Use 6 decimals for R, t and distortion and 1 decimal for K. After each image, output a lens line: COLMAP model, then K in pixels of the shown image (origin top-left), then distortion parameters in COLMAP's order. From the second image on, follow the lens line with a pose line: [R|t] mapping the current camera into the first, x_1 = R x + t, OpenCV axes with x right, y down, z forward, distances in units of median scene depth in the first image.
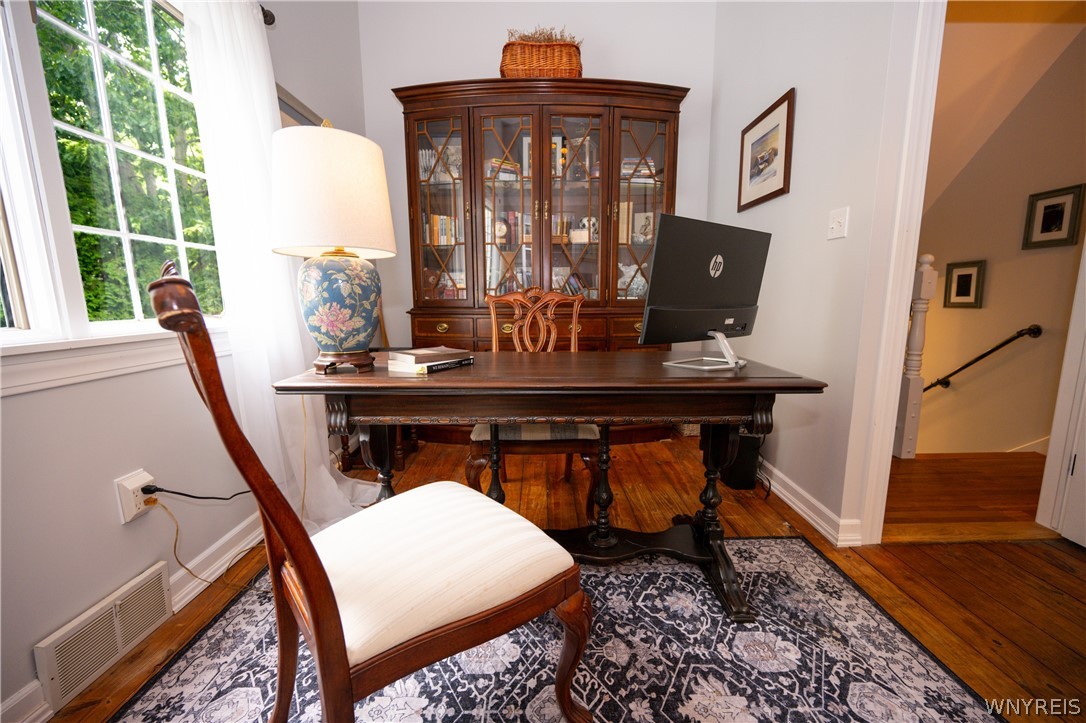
lens RADIAL K [[432.6, 0, 547.6], [0, 432.6, 362.1], [0, 0, 1]] dist [-0.002981, 0.000718]
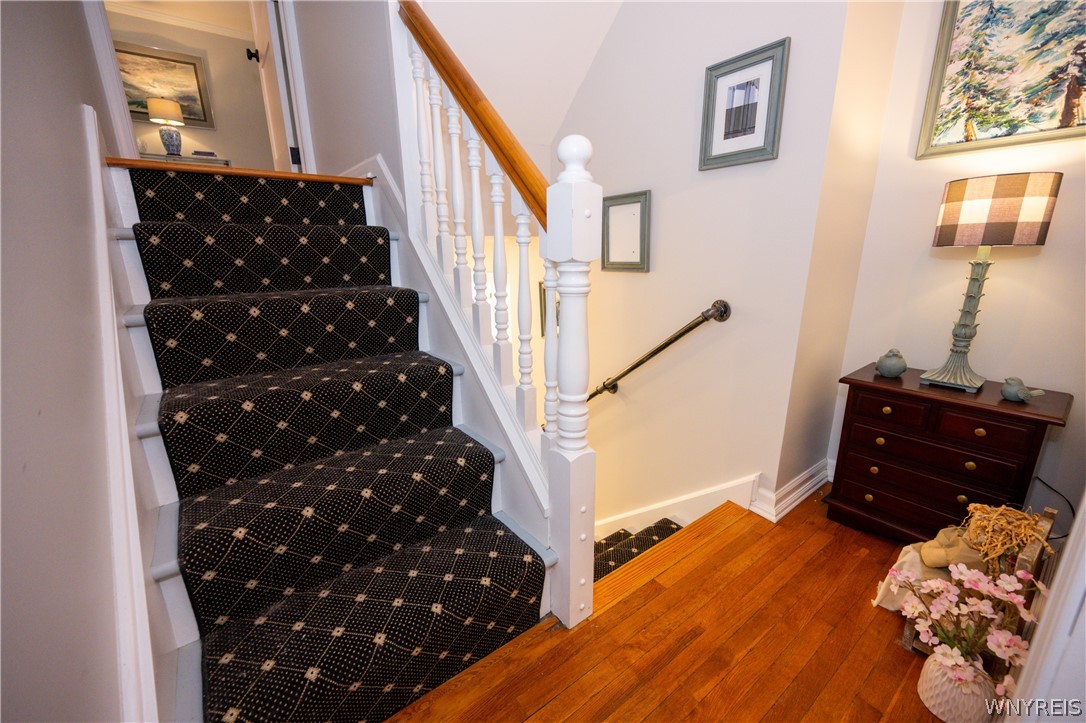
lens RADIAL K [[432.6, 0, 542.1], [0, 432.6, 360.2], [0, 0, 1]] dist [-0.002981, 0.000718]
pose [[0.805104, -0.154860, 0.572561, 0.560497], [0.094551, 0.986479, 0.133859, -0.108061], [-0.585549, -0.053634, 0.808860, 0.642373]]
